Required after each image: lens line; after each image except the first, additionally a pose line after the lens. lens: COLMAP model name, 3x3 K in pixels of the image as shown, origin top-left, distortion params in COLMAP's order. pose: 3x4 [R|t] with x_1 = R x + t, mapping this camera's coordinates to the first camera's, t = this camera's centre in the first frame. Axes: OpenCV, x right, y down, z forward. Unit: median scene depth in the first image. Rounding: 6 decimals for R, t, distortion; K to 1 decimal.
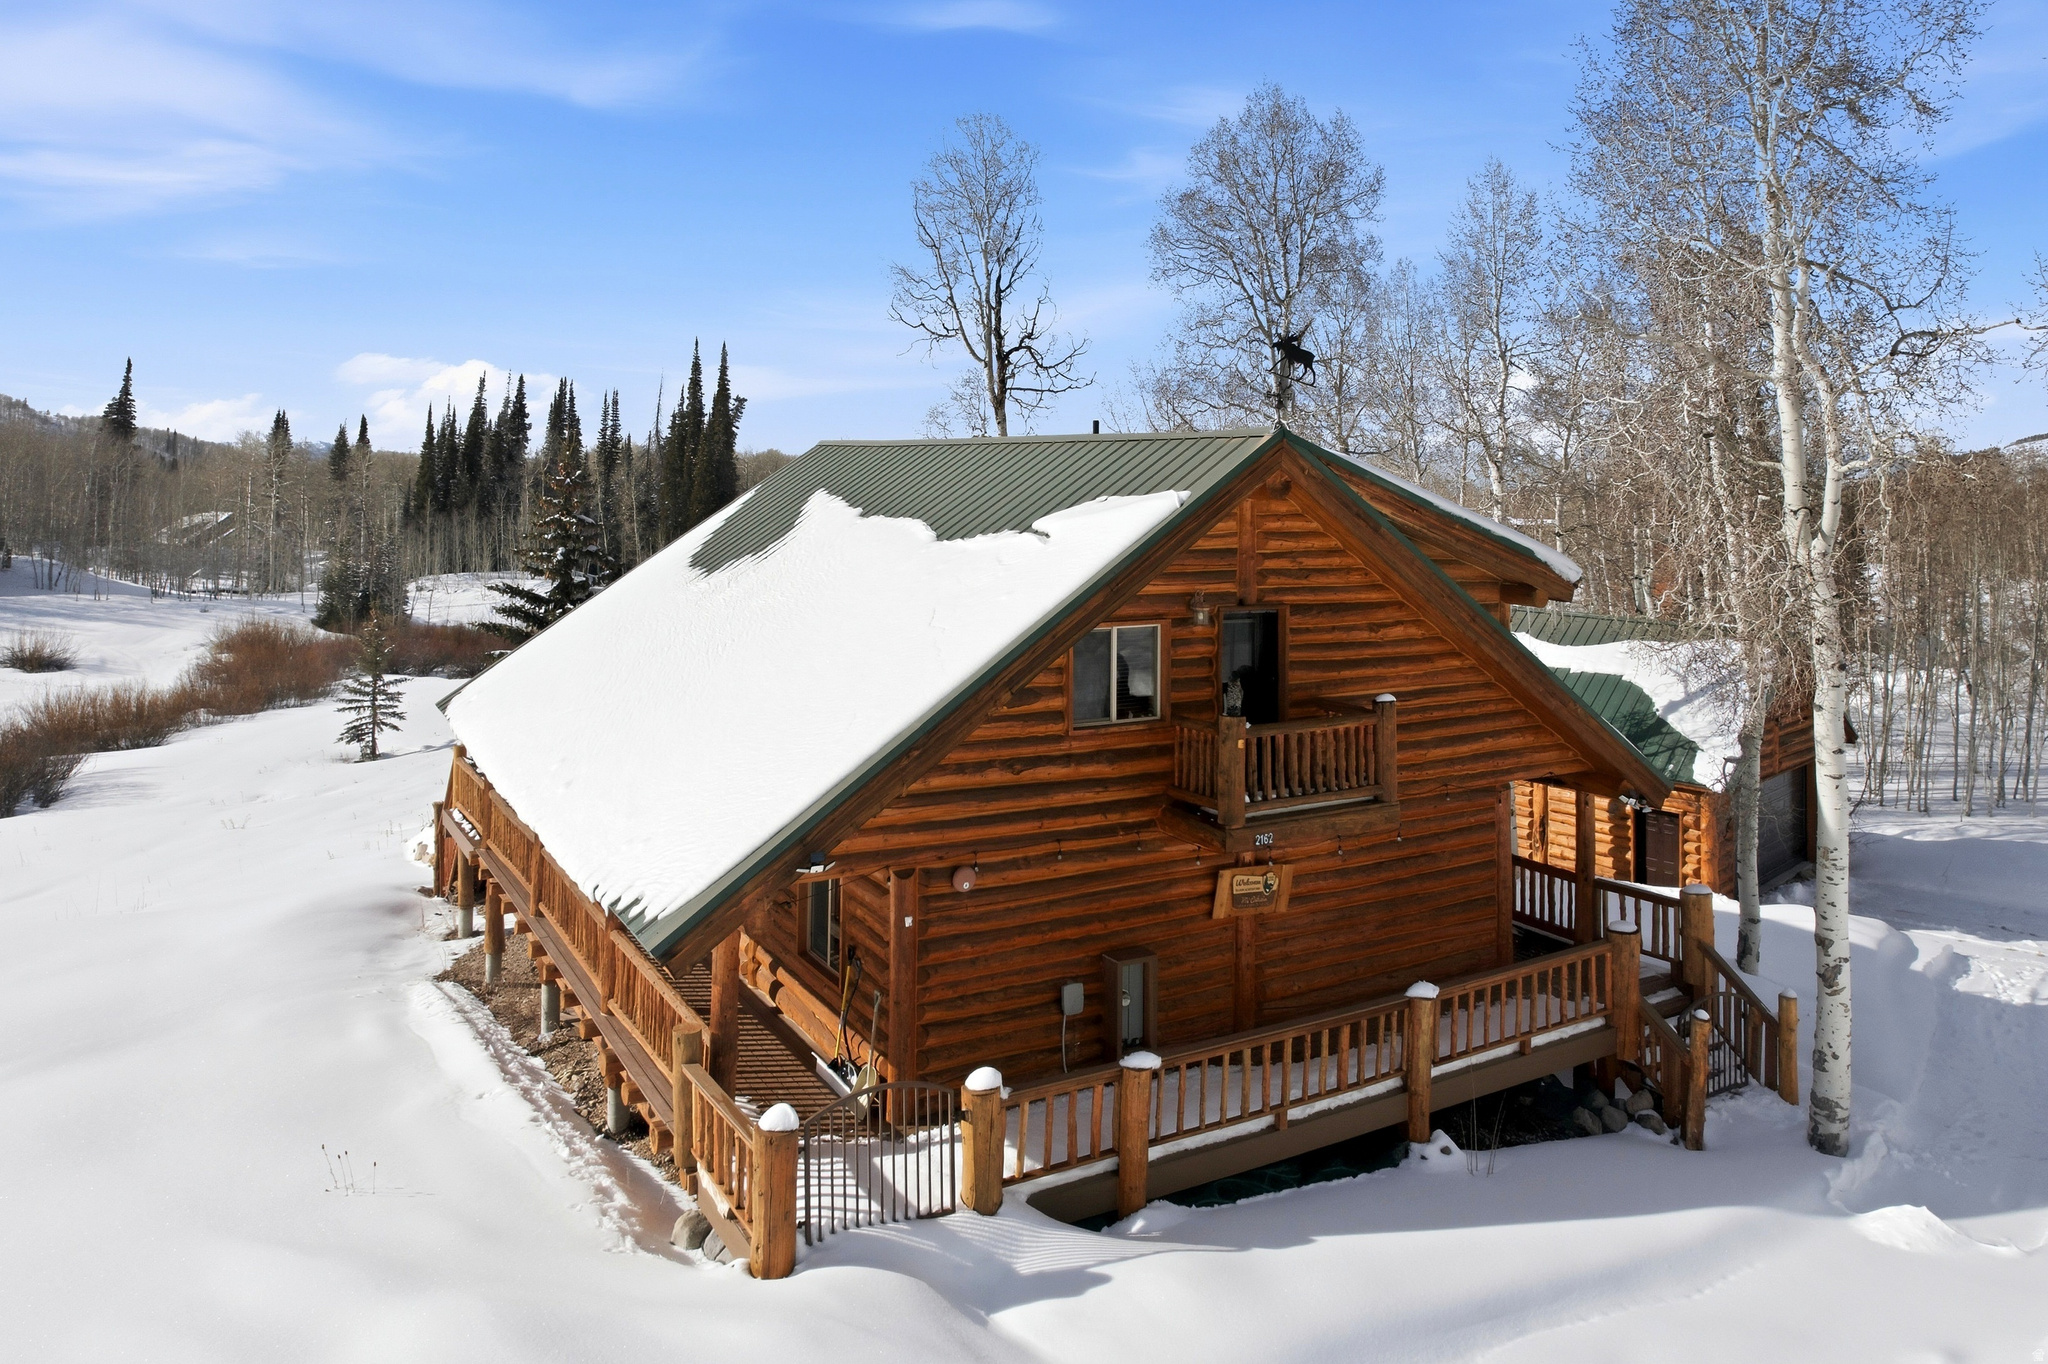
lens RADIAL K [[1387.3, 0, 1035.5], [0, 1387.3, 394.2], [0, 0, 1]] dist [-0.002747, -0.004972]
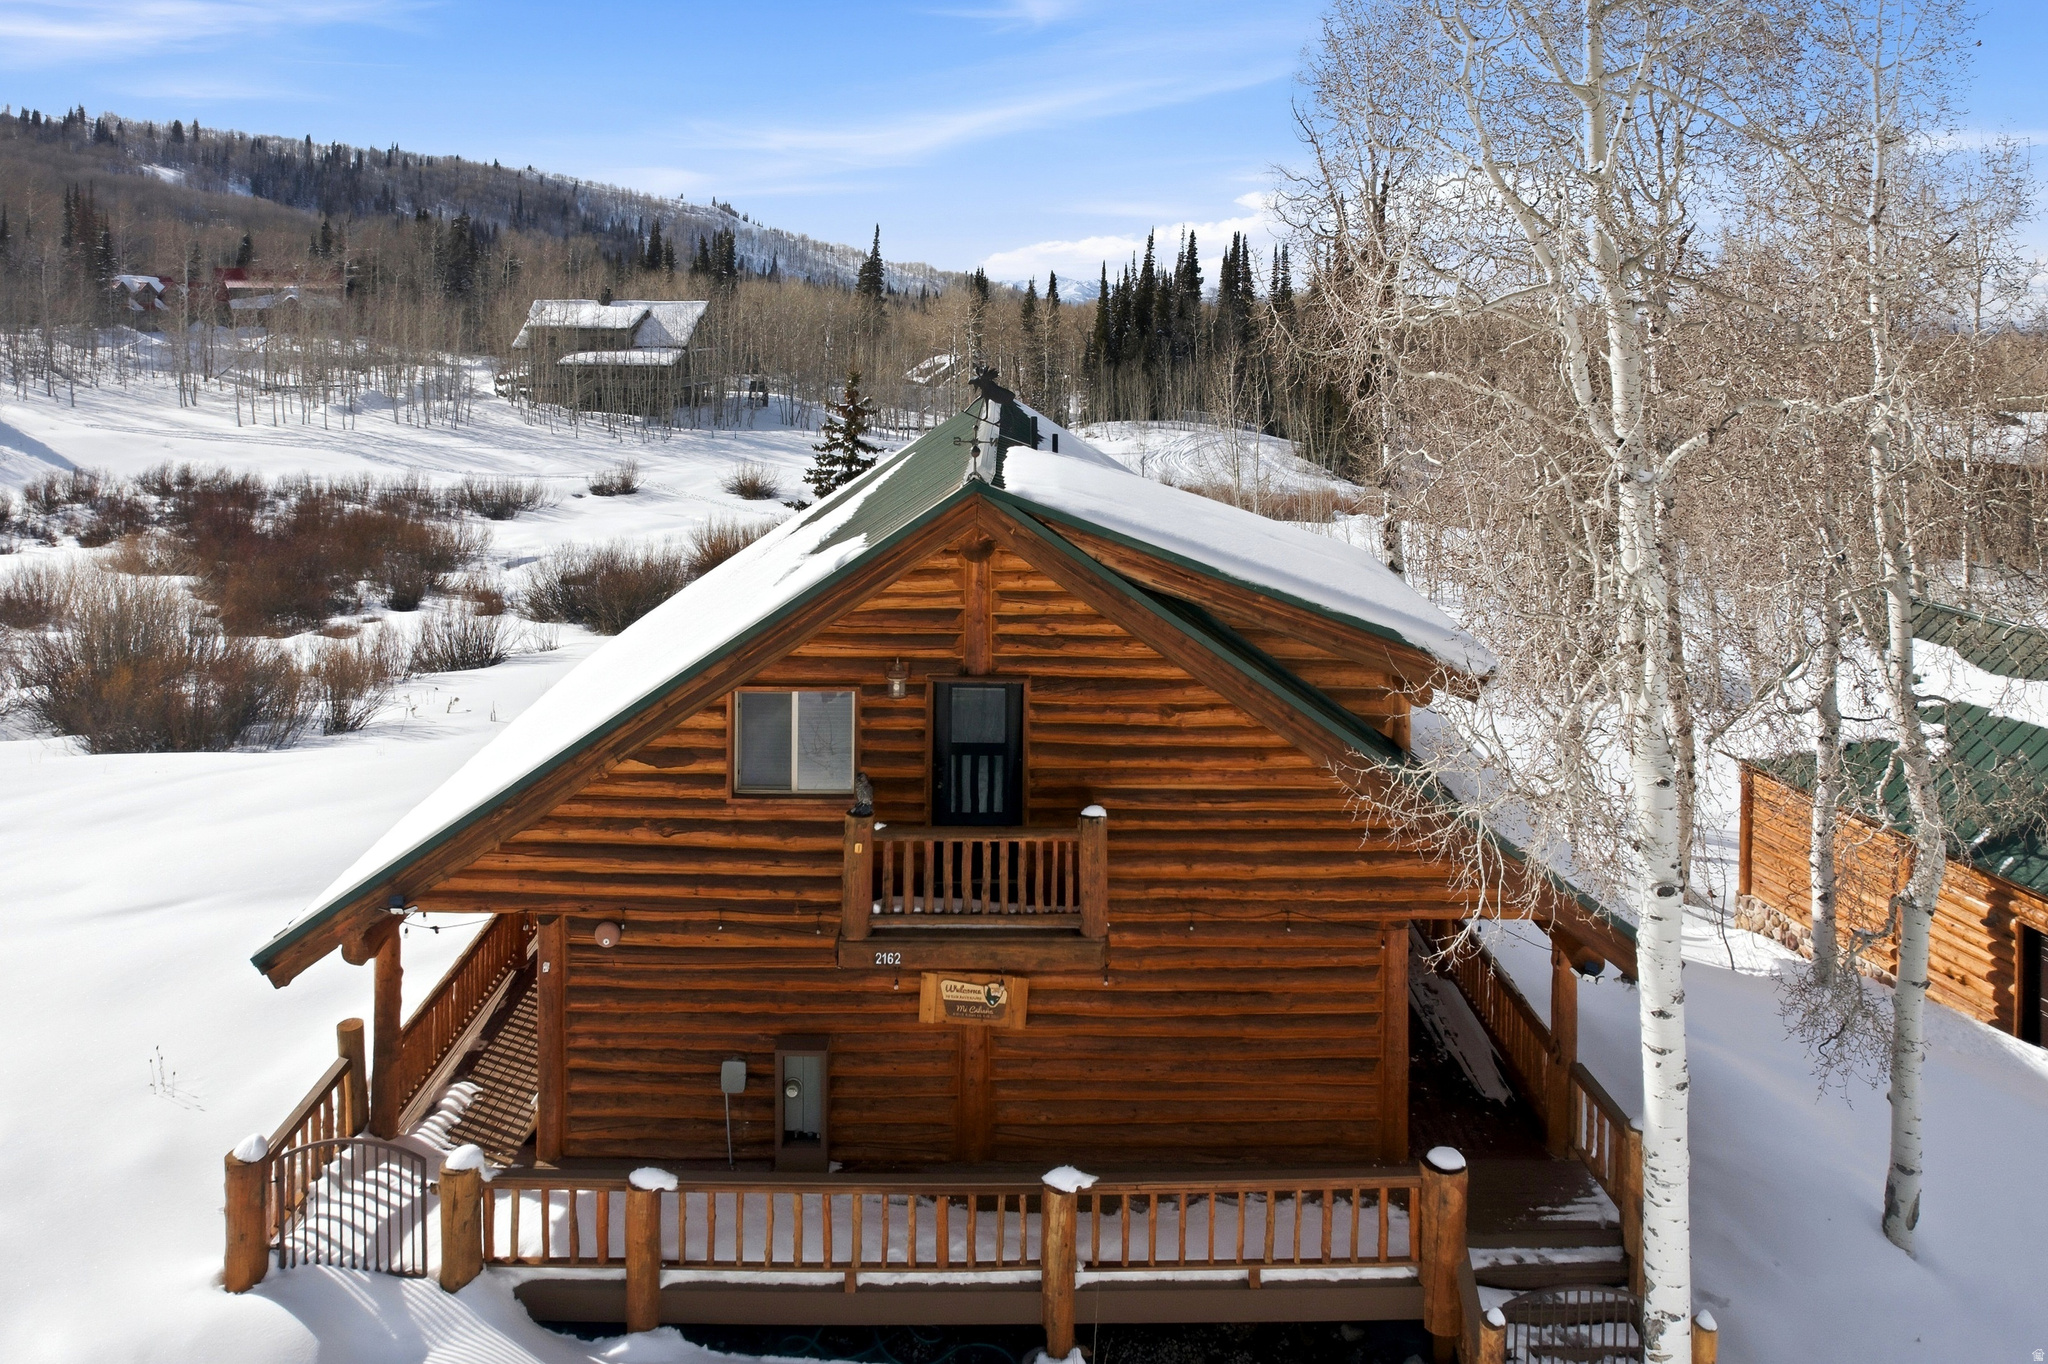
lens RADIAL K [[1392.5, 0, 1018.5], [0, 1392.5, 299.1], [0, 0, 1]] dist [-0.006592, -0.007137]
pose [[0.865904, -0.010123, -0.500107, 0.635228], [0.033966, 0.998678, 0.038594, -0.119791], [0.499055, -0.050406, 0.865103, 0.278944]]
